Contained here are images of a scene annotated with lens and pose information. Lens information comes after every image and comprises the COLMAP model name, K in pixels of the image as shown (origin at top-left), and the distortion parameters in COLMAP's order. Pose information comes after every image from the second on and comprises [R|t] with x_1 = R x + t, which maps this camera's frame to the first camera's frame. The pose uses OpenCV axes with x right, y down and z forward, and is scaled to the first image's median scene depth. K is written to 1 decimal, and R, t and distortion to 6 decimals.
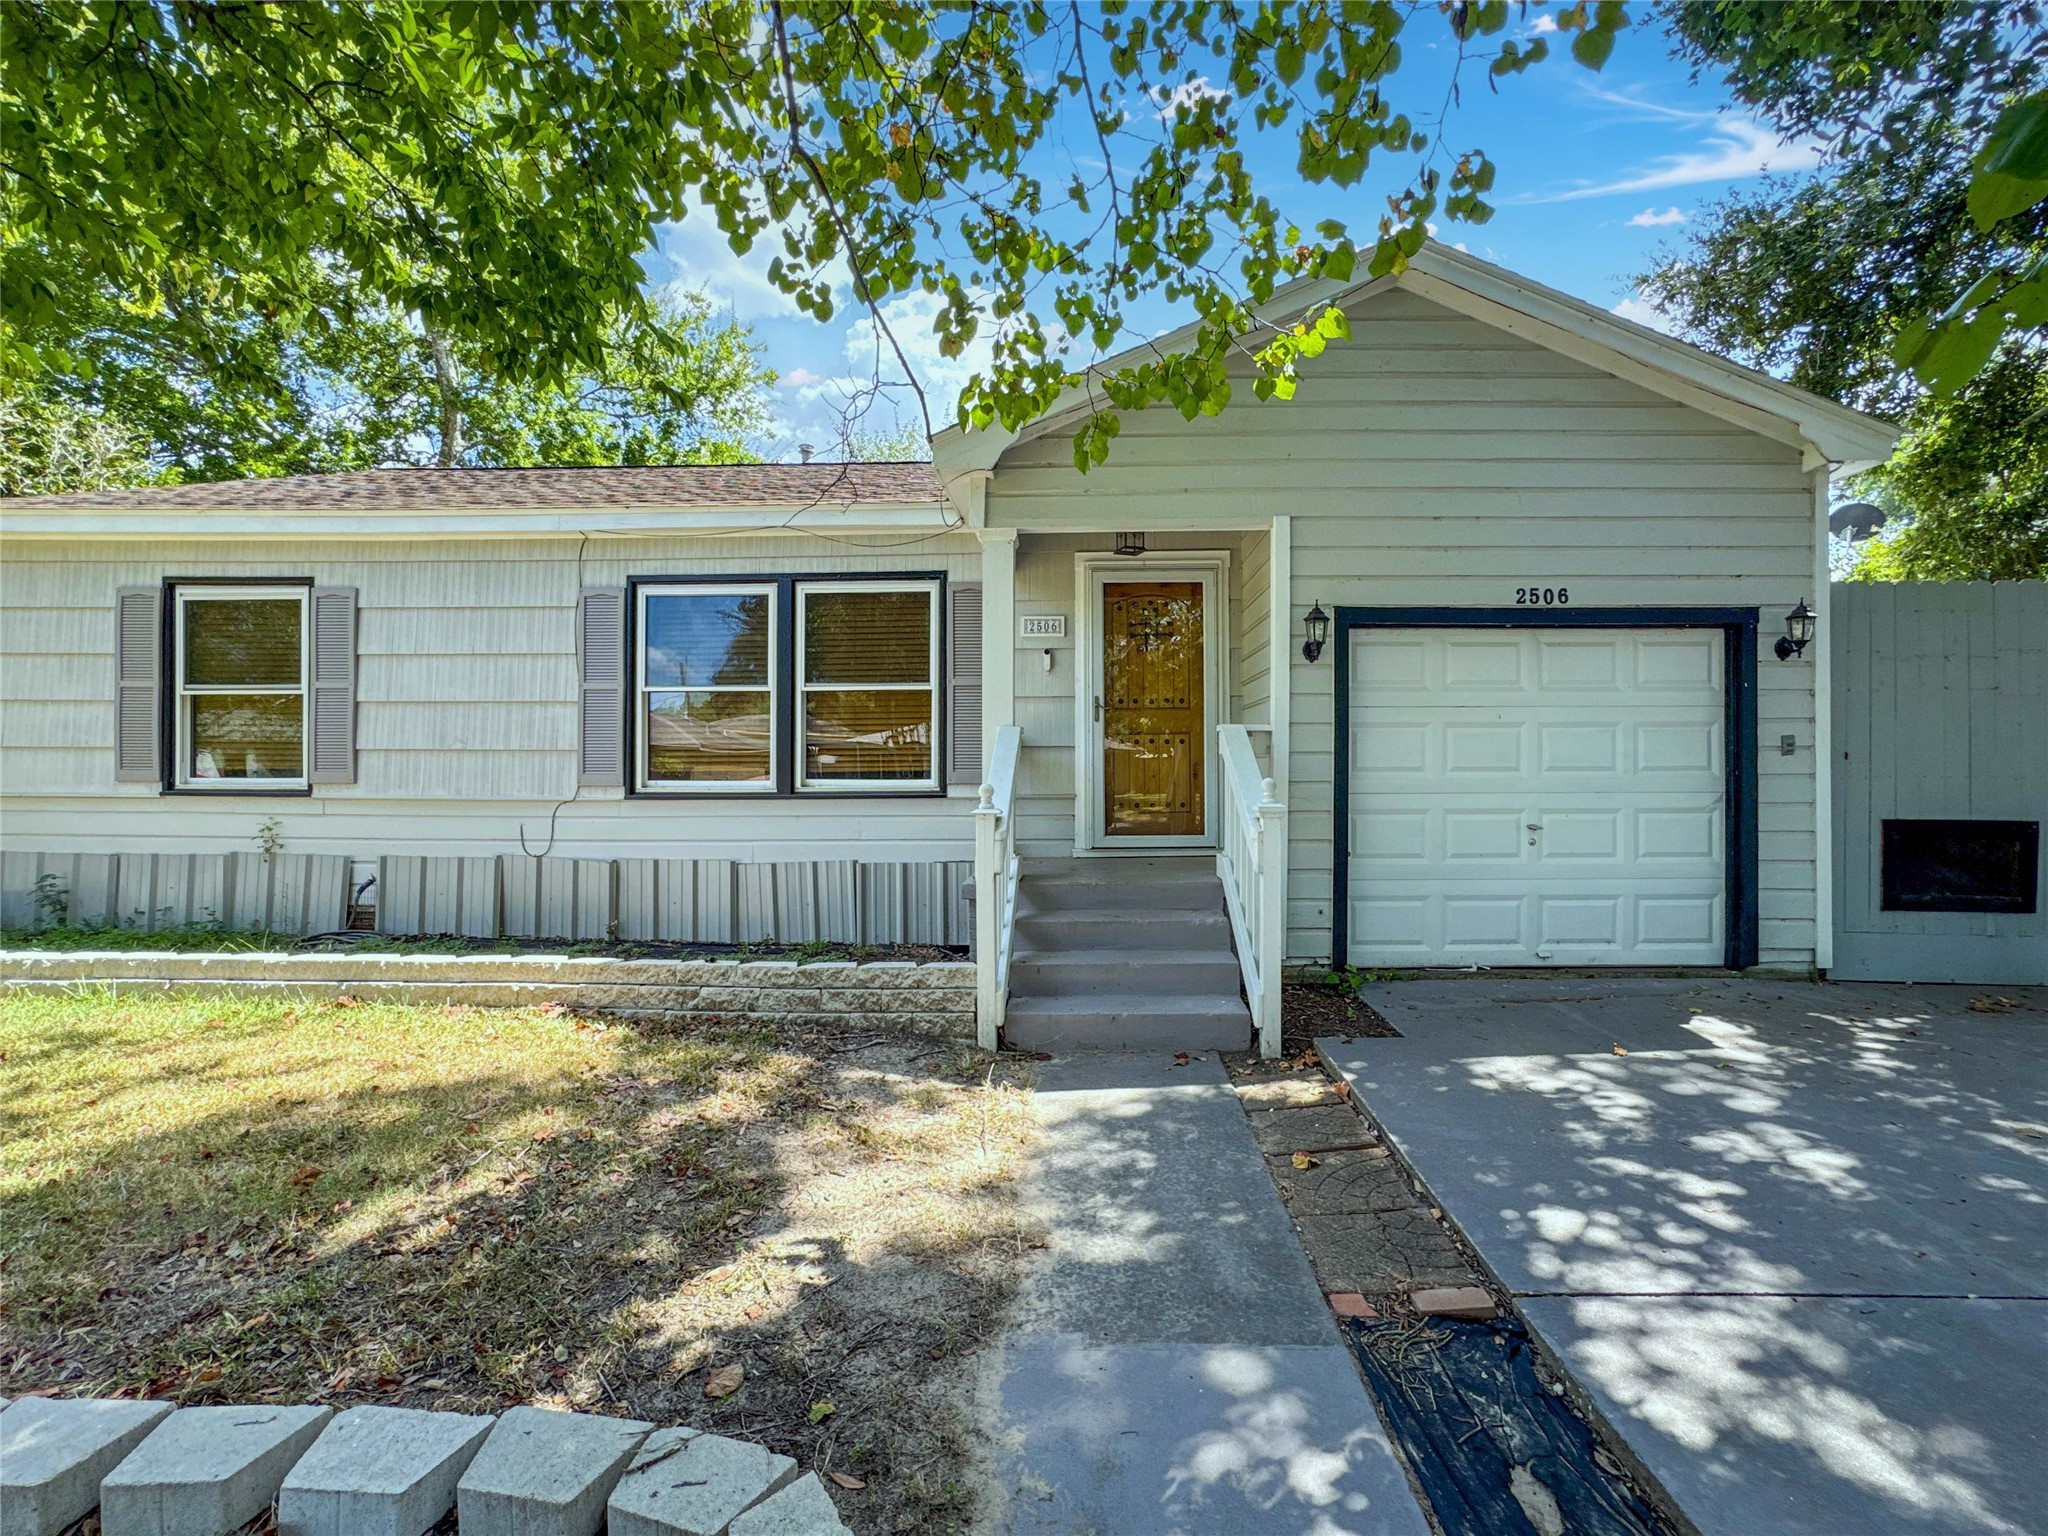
lens RADIAL K [[860.7, 0, 1042.6], [0, 860.7, 761.0], [0, 0, 1]] dist [-0.020656, 0.008989]
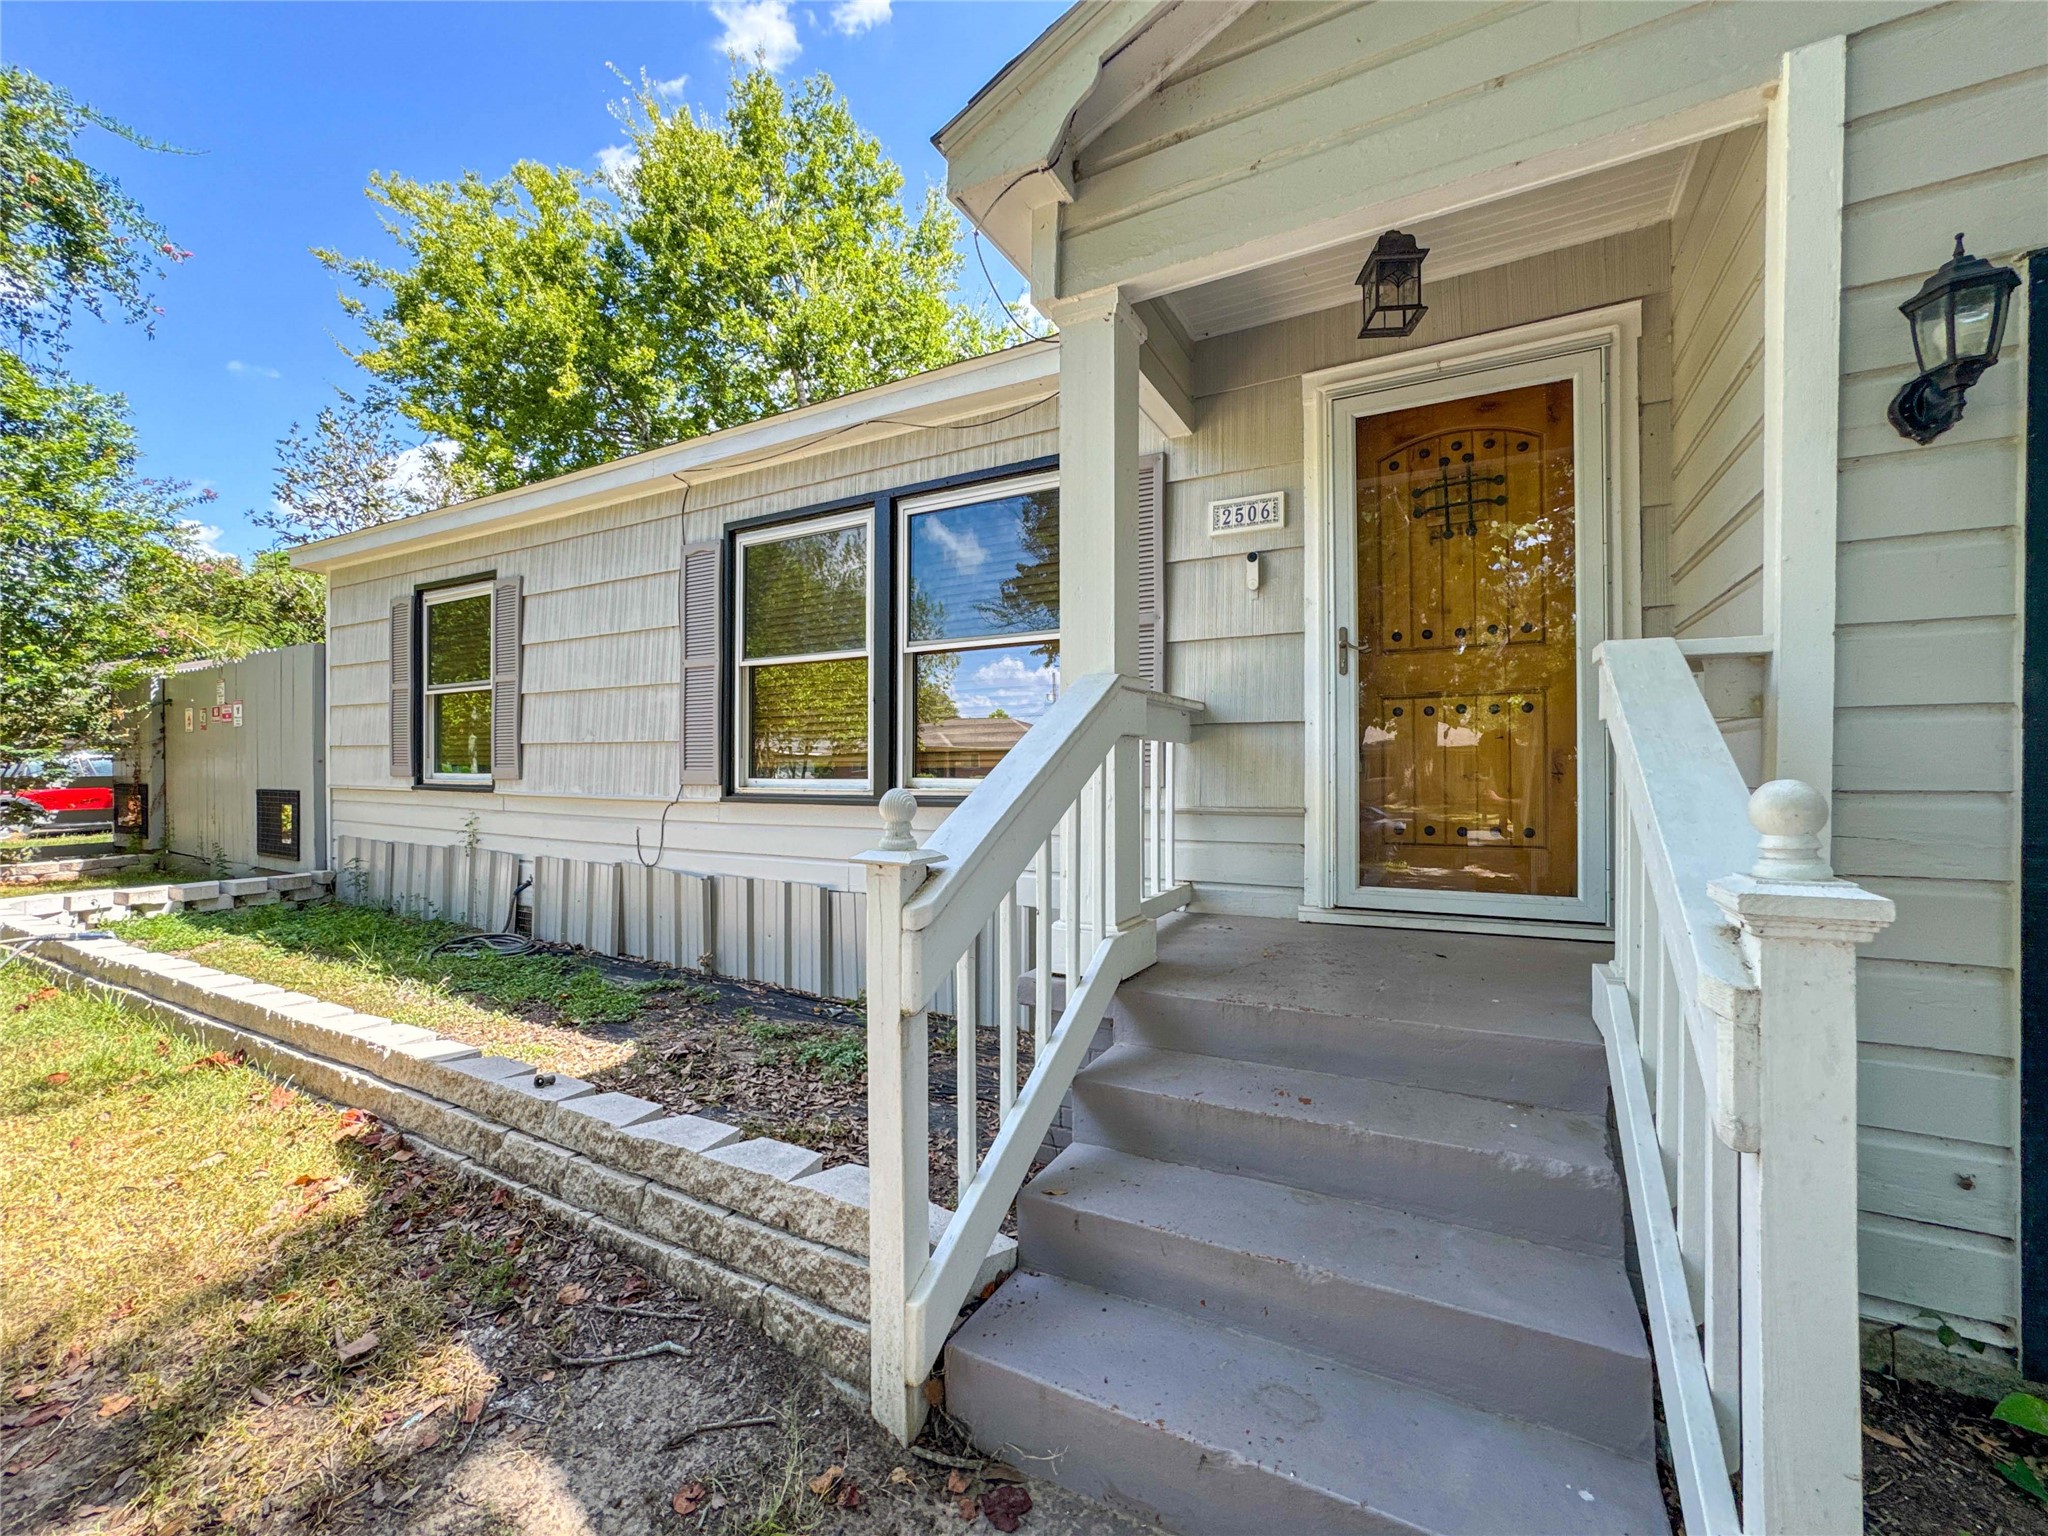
lens RADIAL K [[812.0, 0, 1020.5], [0, 812.0, 763.2], [0, 0, 1]] dist [-0.017747, 0.004883]
pose [[0.893864, -0.001726, -0.448335, 0.135018], [0.002406, 0.999997, 0.000948, 0.011170], [0.448331, -0.001926, 0.893865, 0.558112]]
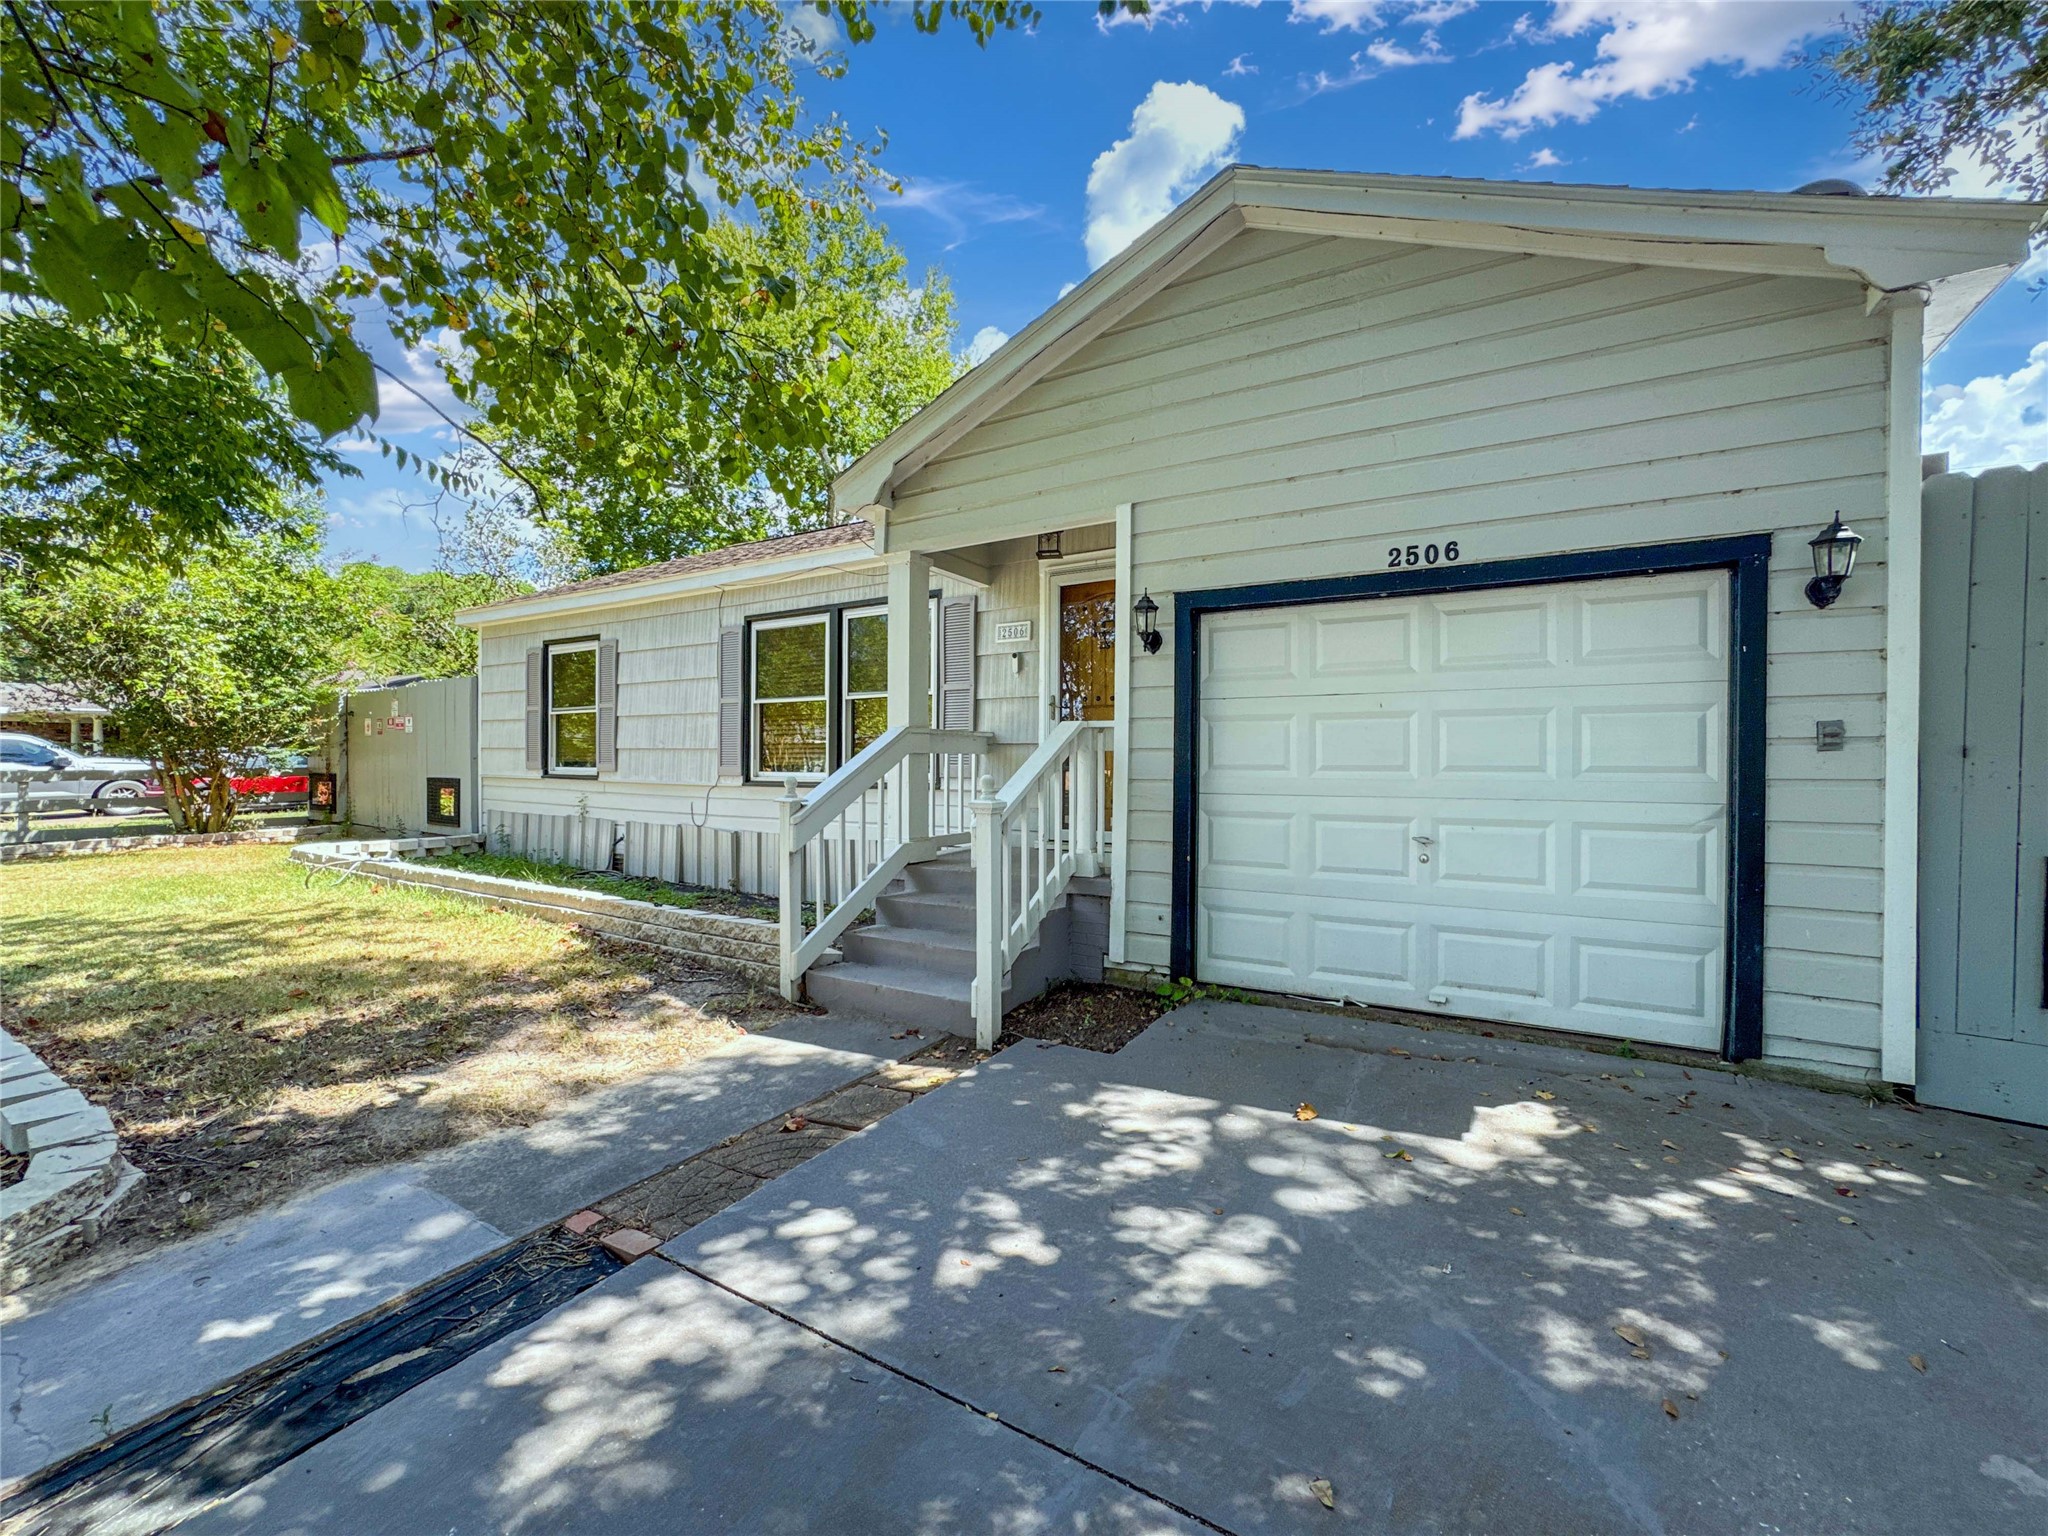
lens RADIAL K [[812.0, 0, 1012.2], [0, 812.0, 758.8], [0, 0, 1]] dist [-0.017747, 0.004883]
pose [[0.869606, 0.002770, -0.493738, 0.623993], [-0.001066, 0.999992, 0.003732, -0.002365], [0.493745, -0.002719, 0.869602, 0.144409]]
